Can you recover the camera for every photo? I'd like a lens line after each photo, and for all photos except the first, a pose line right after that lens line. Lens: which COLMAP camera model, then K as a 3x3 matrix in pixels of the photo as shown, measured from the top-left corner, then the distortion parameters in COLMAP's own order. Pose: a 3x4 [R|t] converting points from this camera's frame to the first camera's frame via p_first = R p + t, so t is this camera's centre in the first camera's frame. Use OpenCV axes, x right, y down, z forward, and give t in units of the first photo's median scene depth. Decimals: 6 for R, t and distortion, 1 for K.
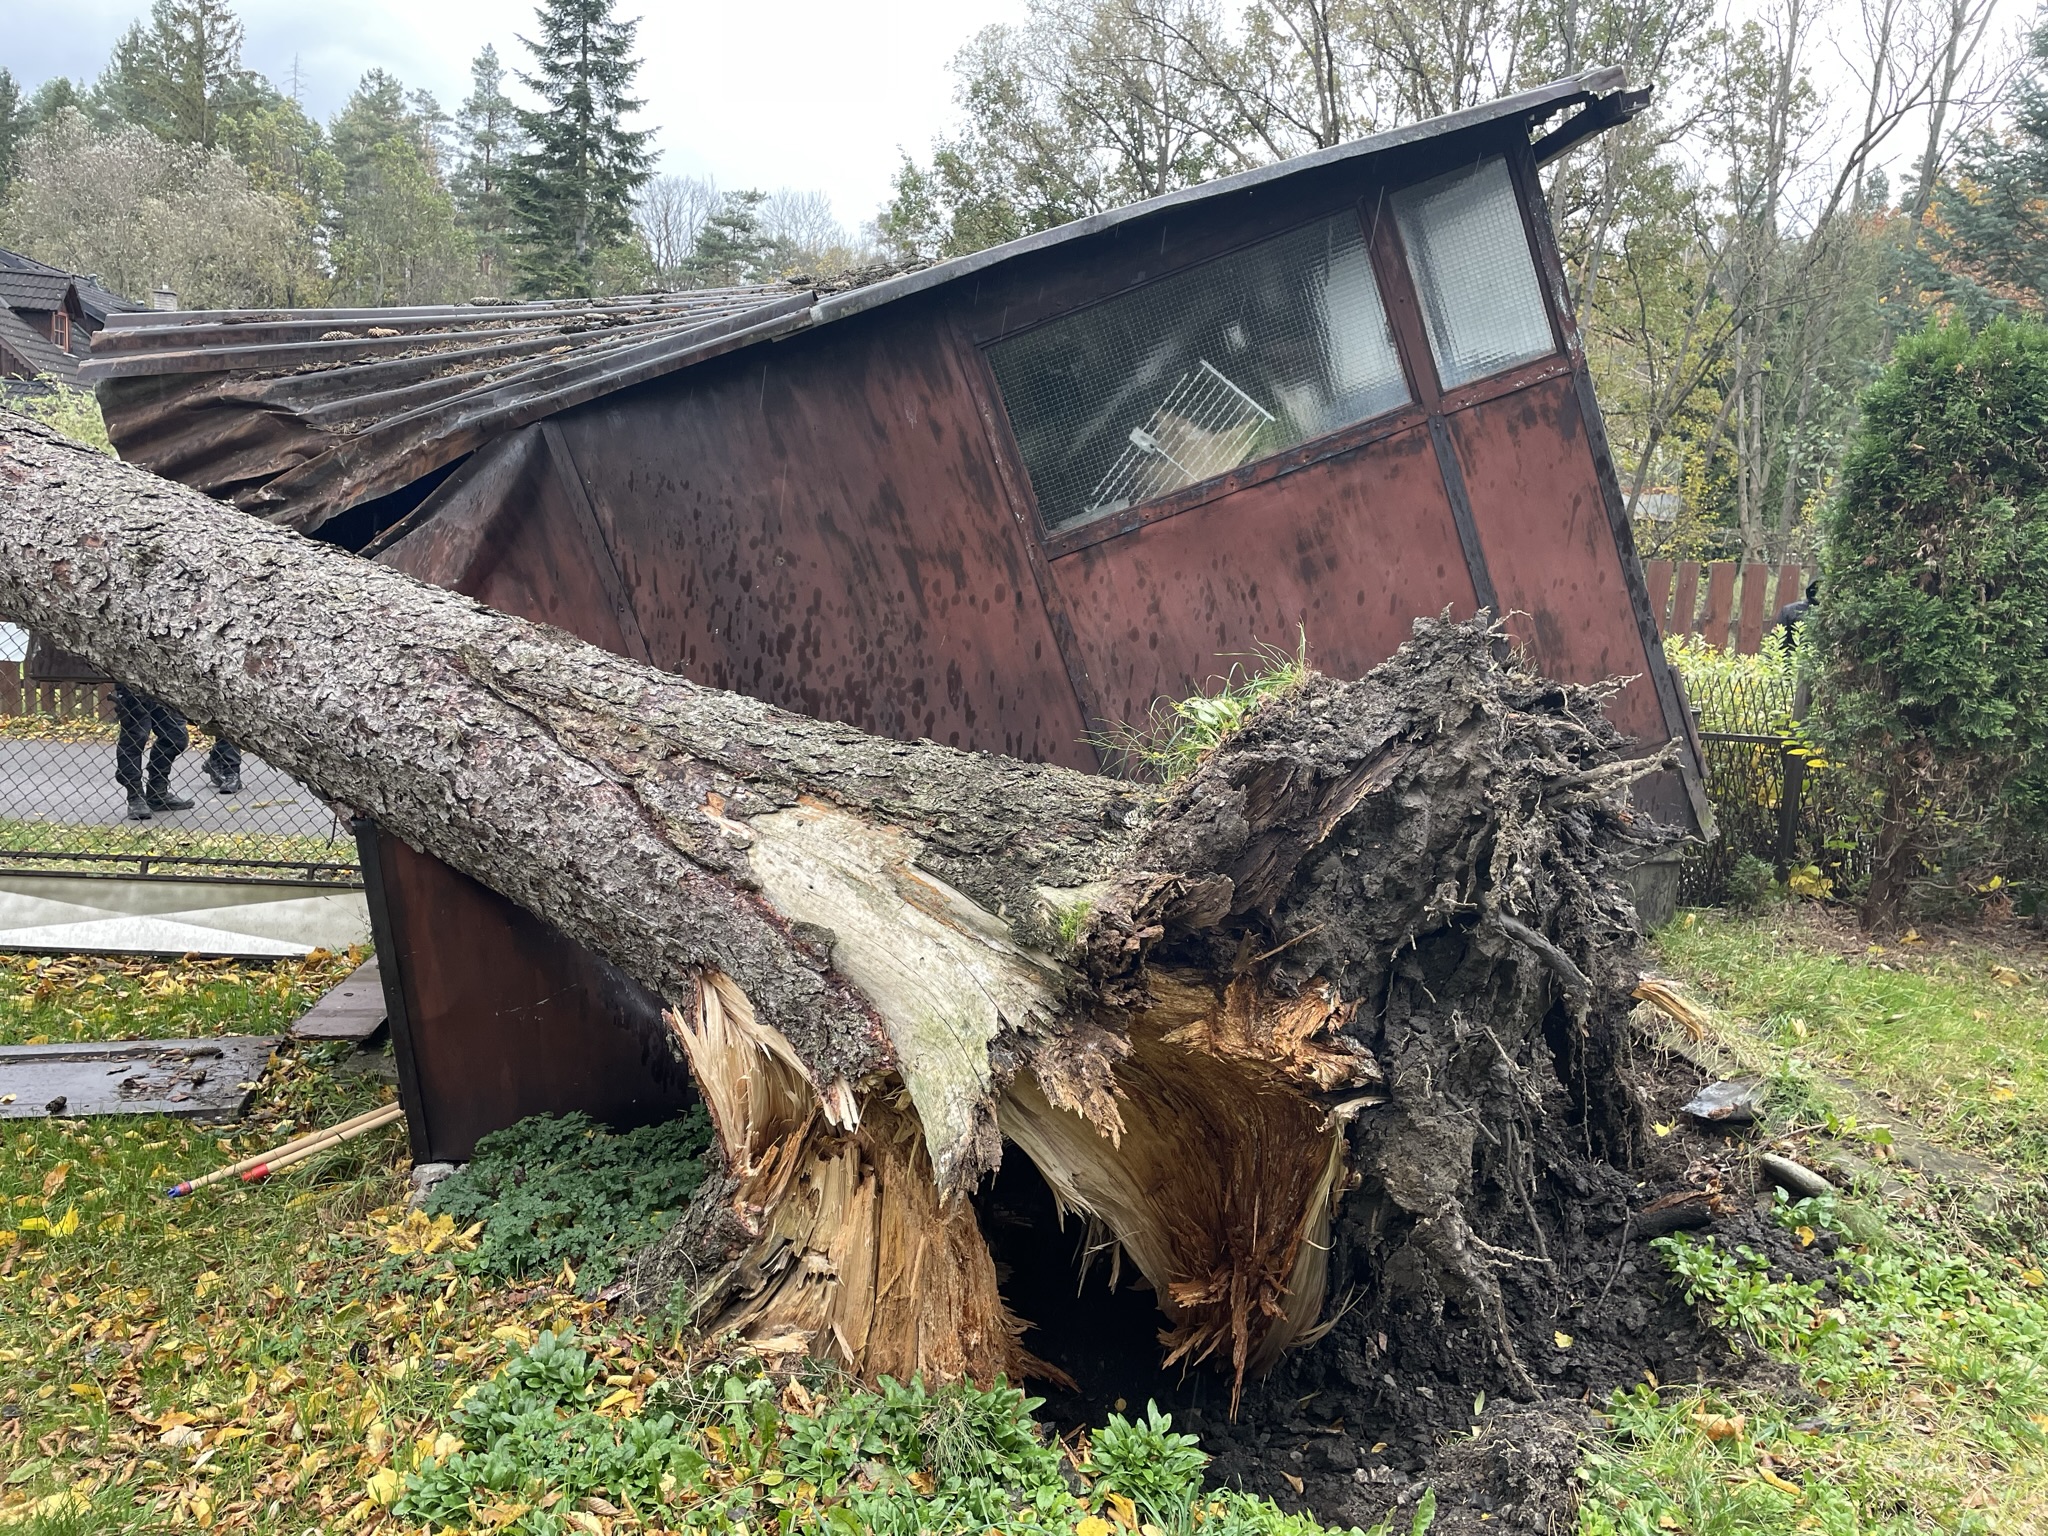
lens RADIAL K [[1537.0, 0, 1021.0], [0, 1537.0, 765.7], [0, 0, 1]] dist [0.093854, -0.119135]
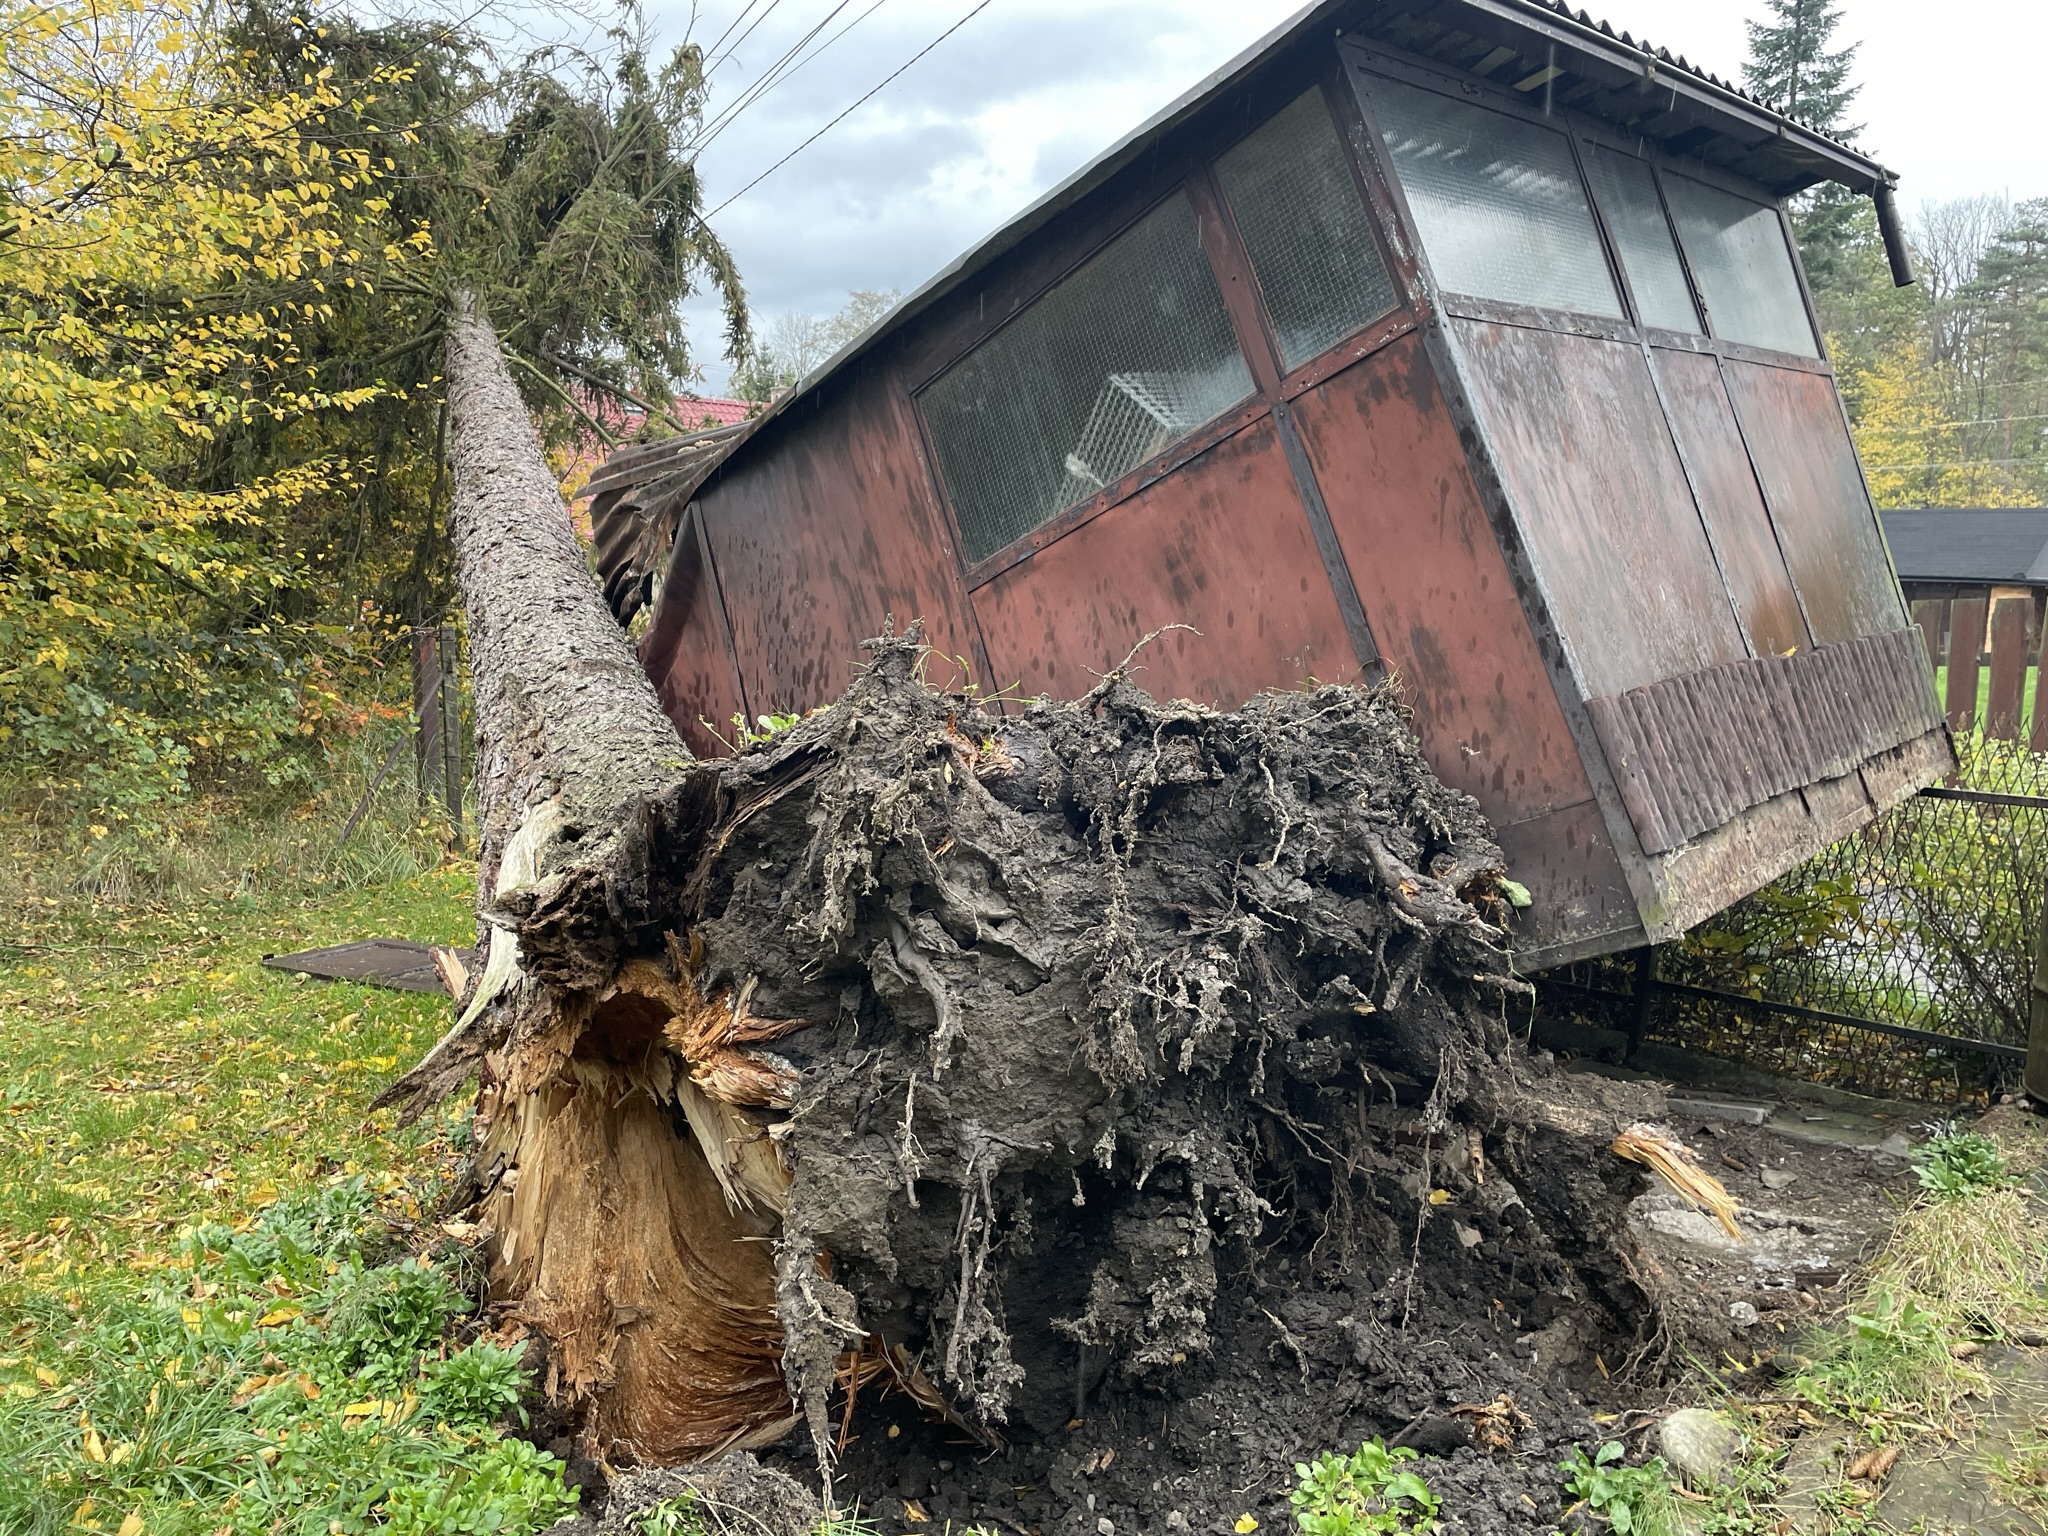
lens RADIAL K [[1537.0, 0, 1027.7], [0, 1537.0, 779.6], [0, 0, 1]] dist [0.093854, -0.119135]
pose [[0.725442, 0.036223, -0.687329, 0.750923], [-0.063875, 0.997848, -0.014830, 0.003450], [0.685312, 0.054662, 0.726195, 0.290132]]
